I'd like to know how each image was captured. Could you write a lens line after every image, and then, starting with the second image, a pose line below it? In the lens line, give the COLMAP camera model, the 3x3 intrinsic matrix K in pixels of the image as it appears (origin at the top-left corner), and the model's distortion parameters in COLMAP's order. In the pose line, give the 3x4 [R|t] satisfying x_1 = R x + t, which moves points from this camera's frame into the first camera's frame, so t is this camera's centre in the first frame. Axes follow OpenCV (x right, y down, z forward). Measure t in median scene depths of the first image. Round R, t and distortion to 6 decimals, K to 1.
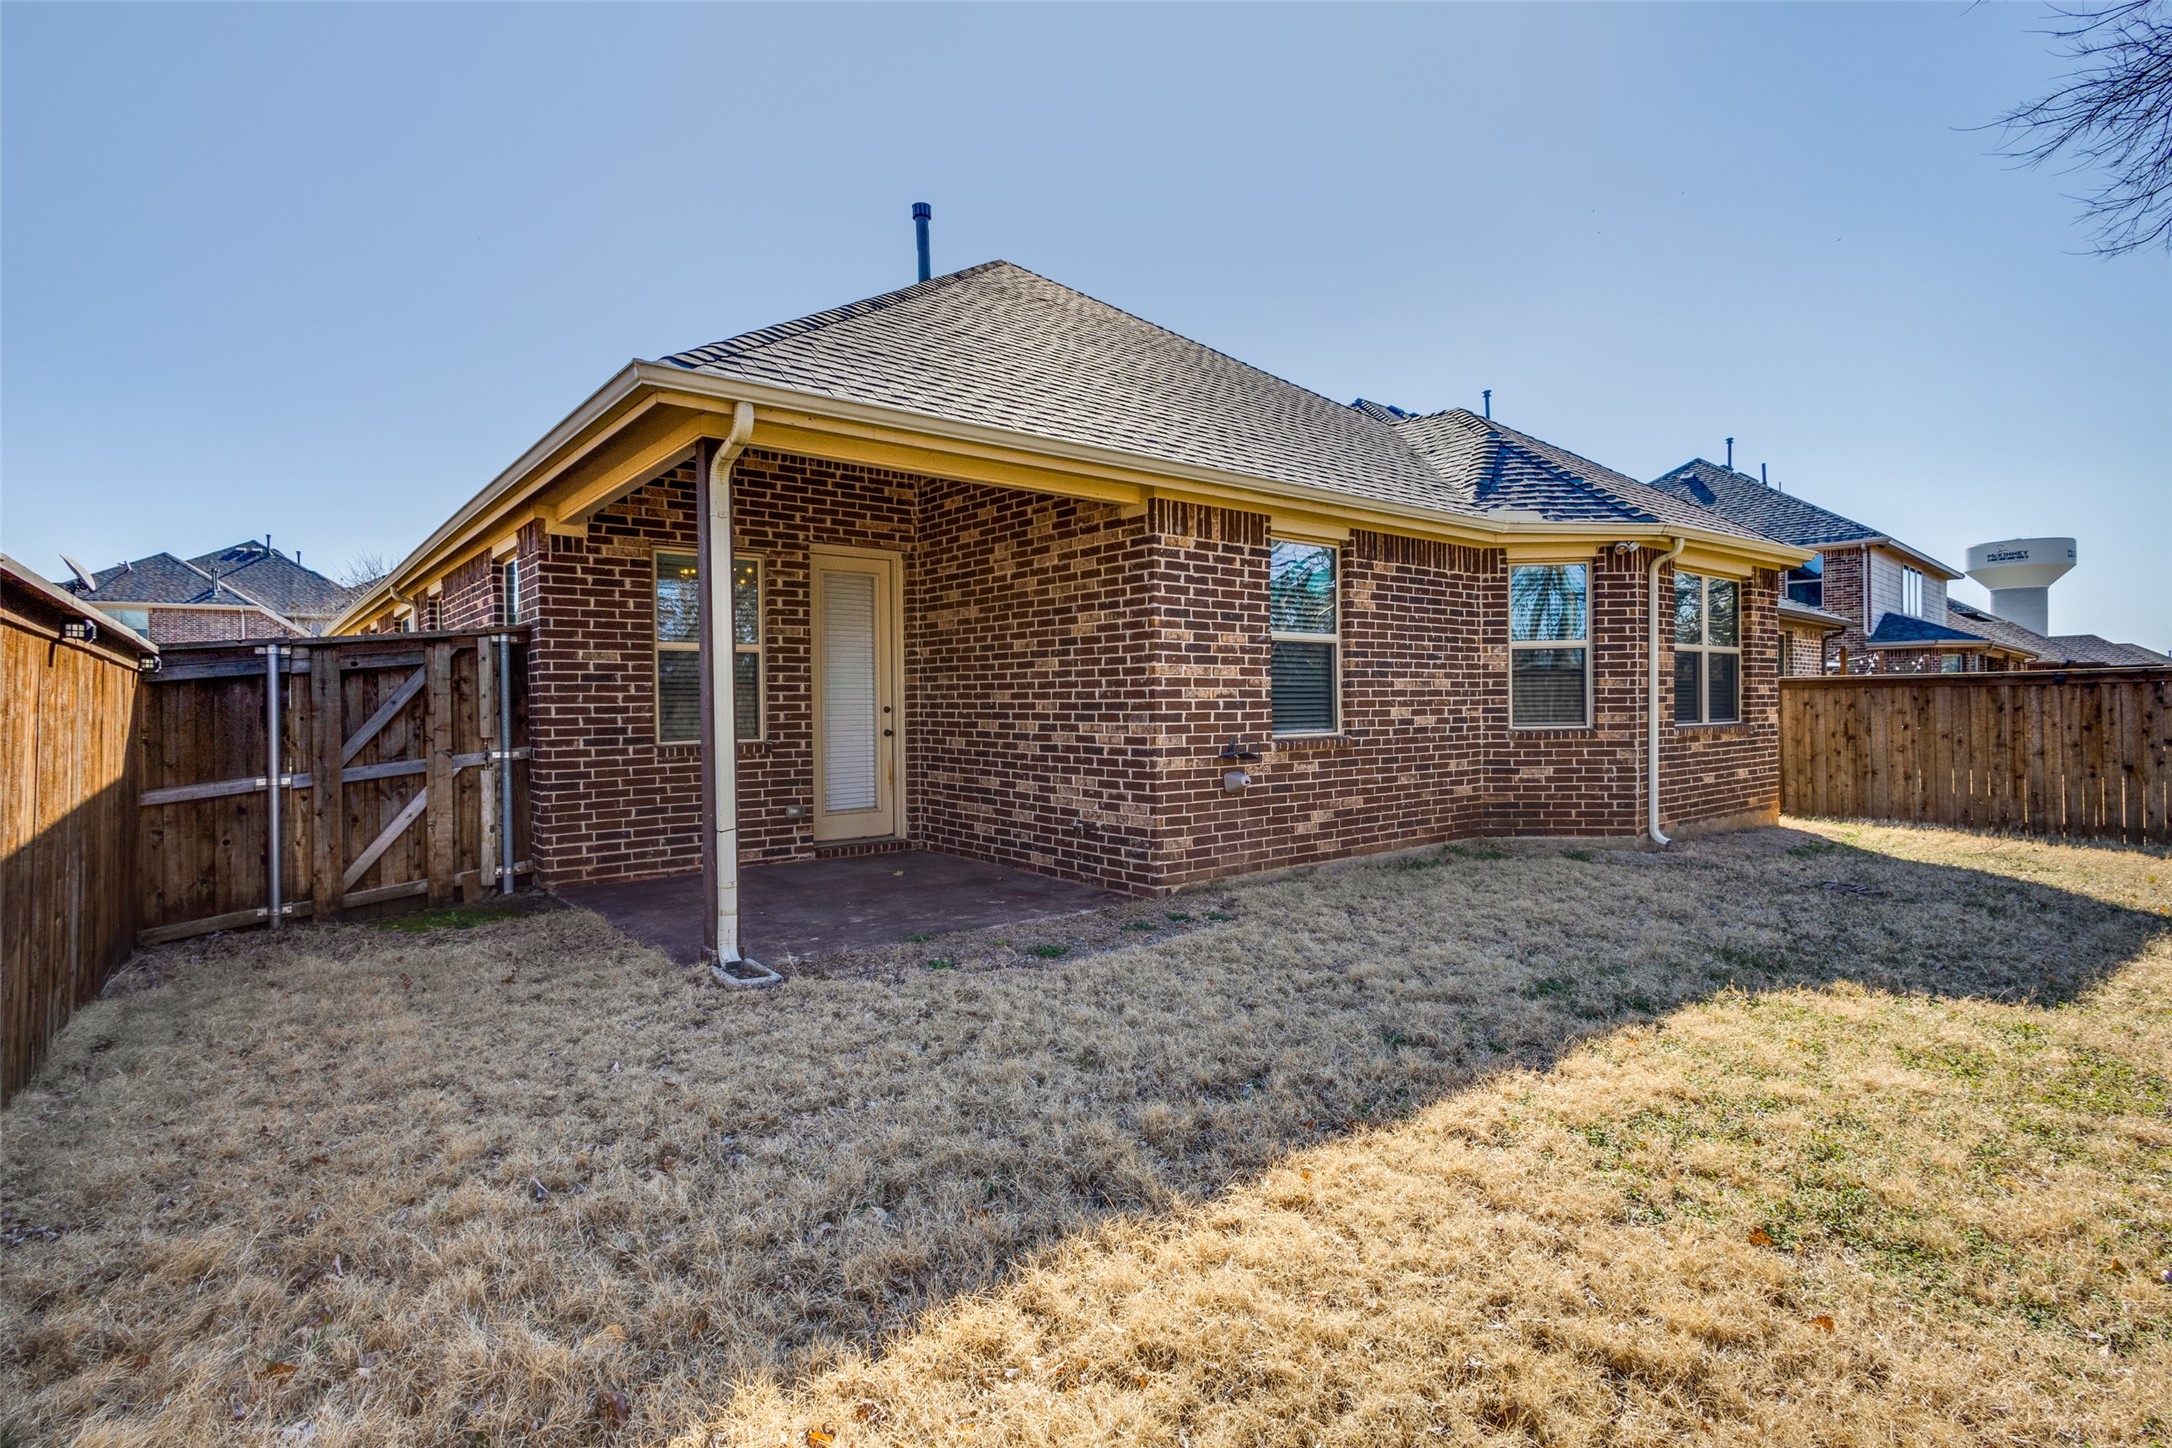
lens RADIAL K [[1035.2, 0, 1073.0], [0, 1035.2, 710.9], [0, 0, 1]] dist [0.006017, 0.000427]
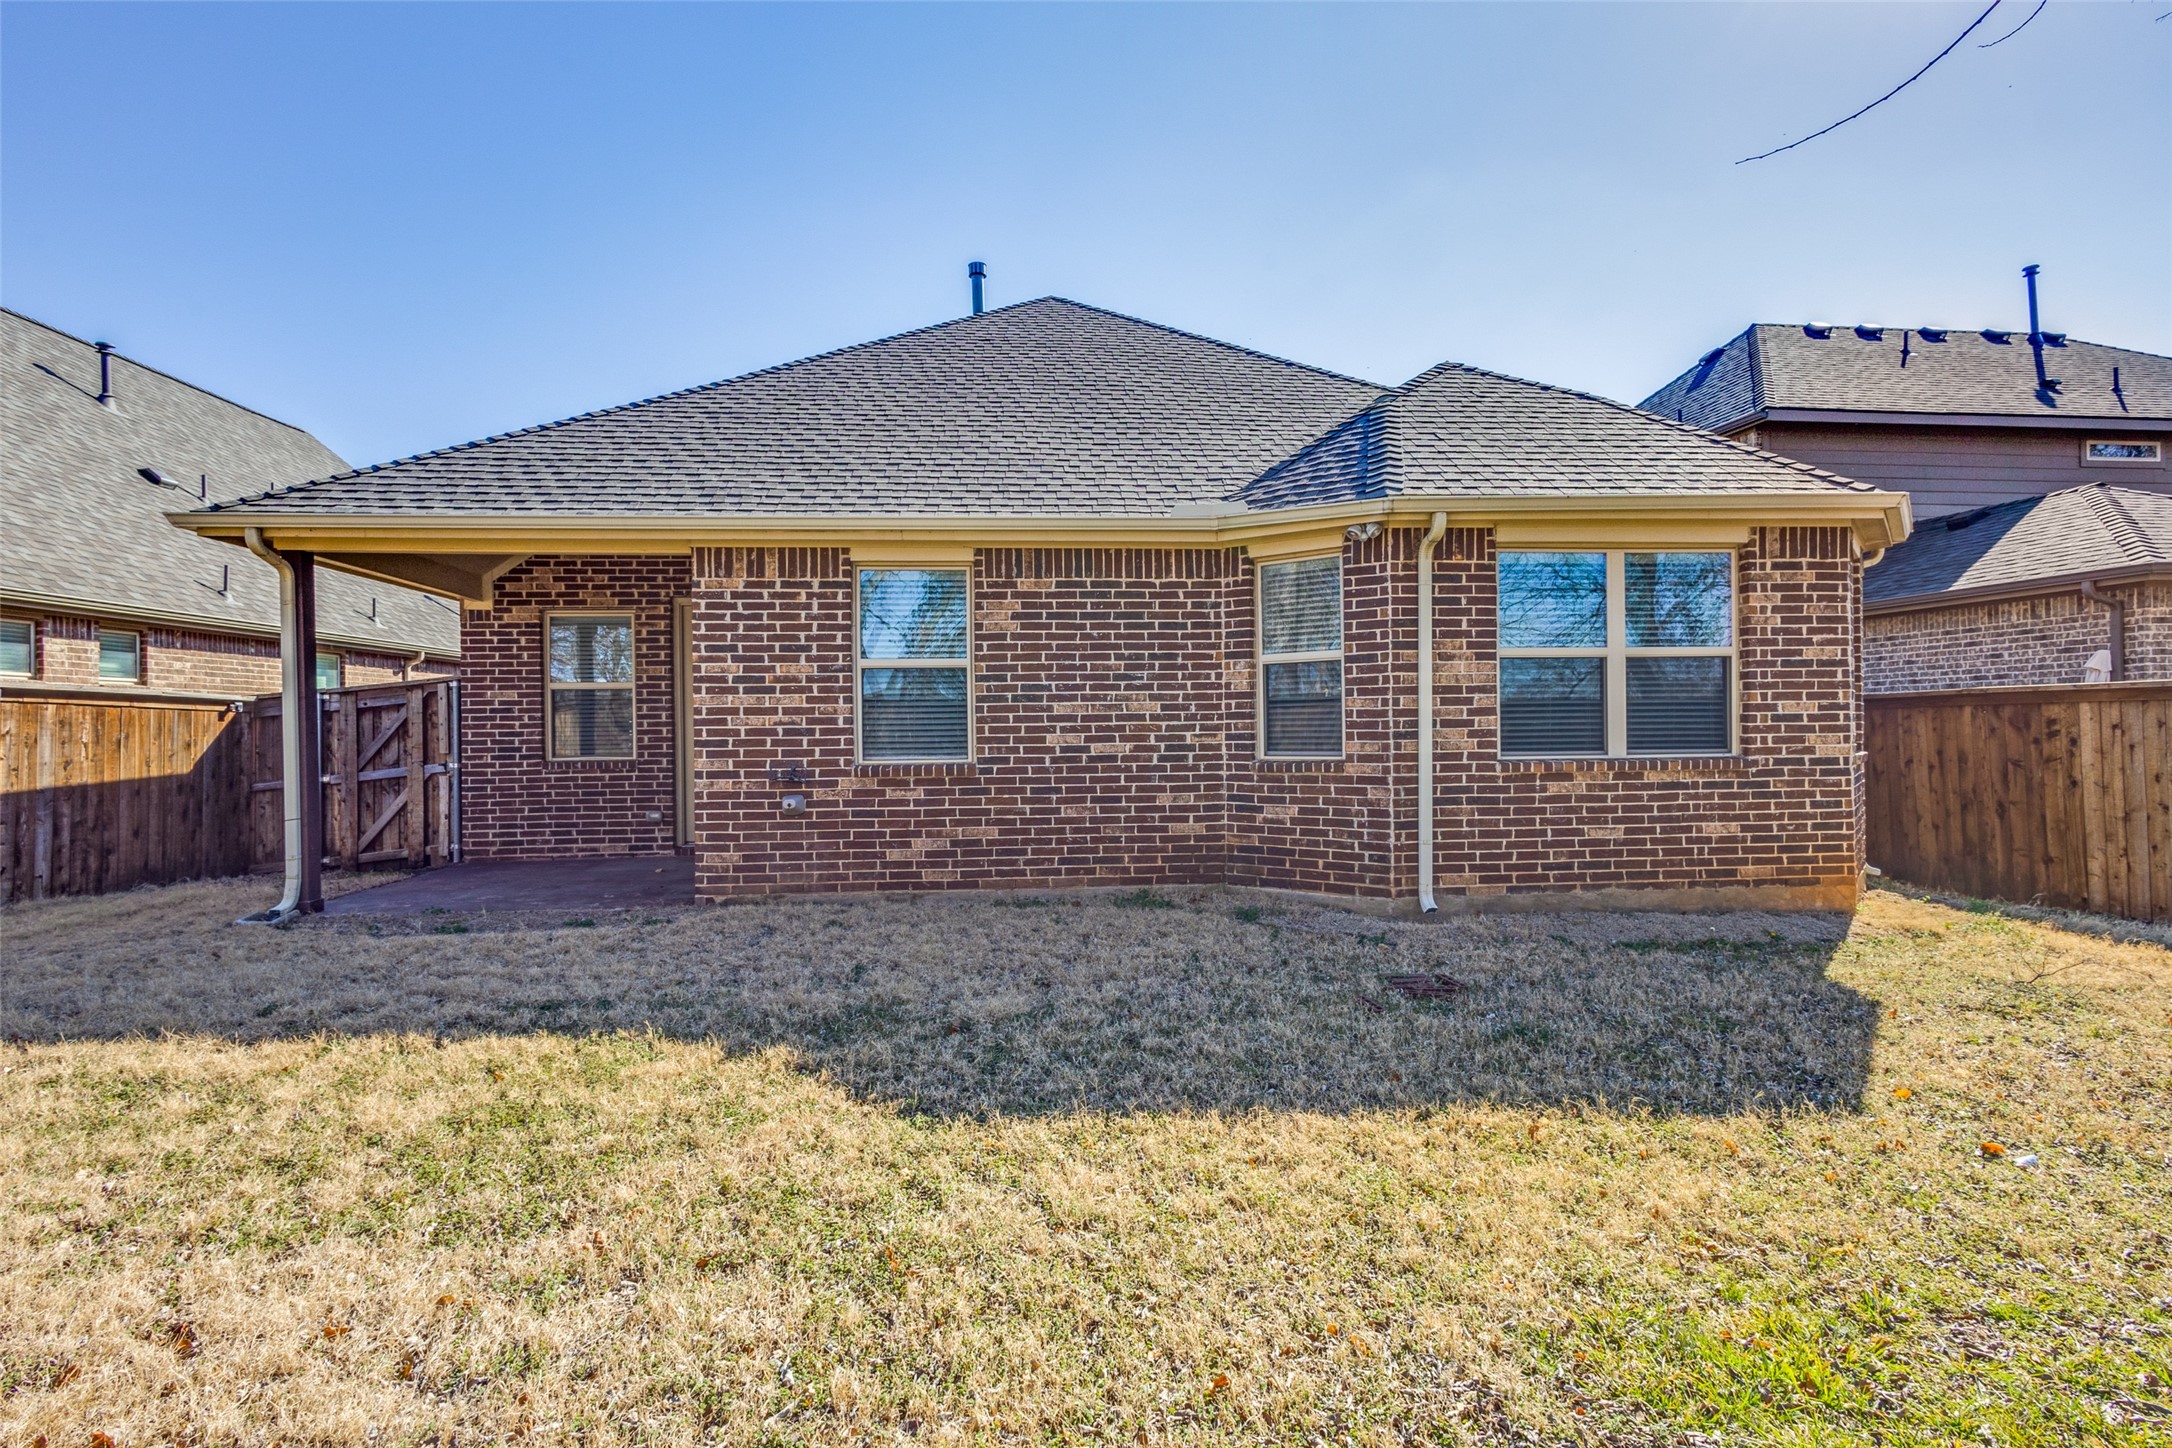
lens RADIAL K [[1035.2, 0, 1073.0], [0, 1035.2, 710.9], [0, 0, 1]] dist [0.006017, 0.000427]
pose [[0.838775, -0.008464, -0.544413, 0.863409], [-0.000576, 0.999865, -0.016433, -0.008806], [0.544478, 0.014098, 0.838657, 0.240959]]
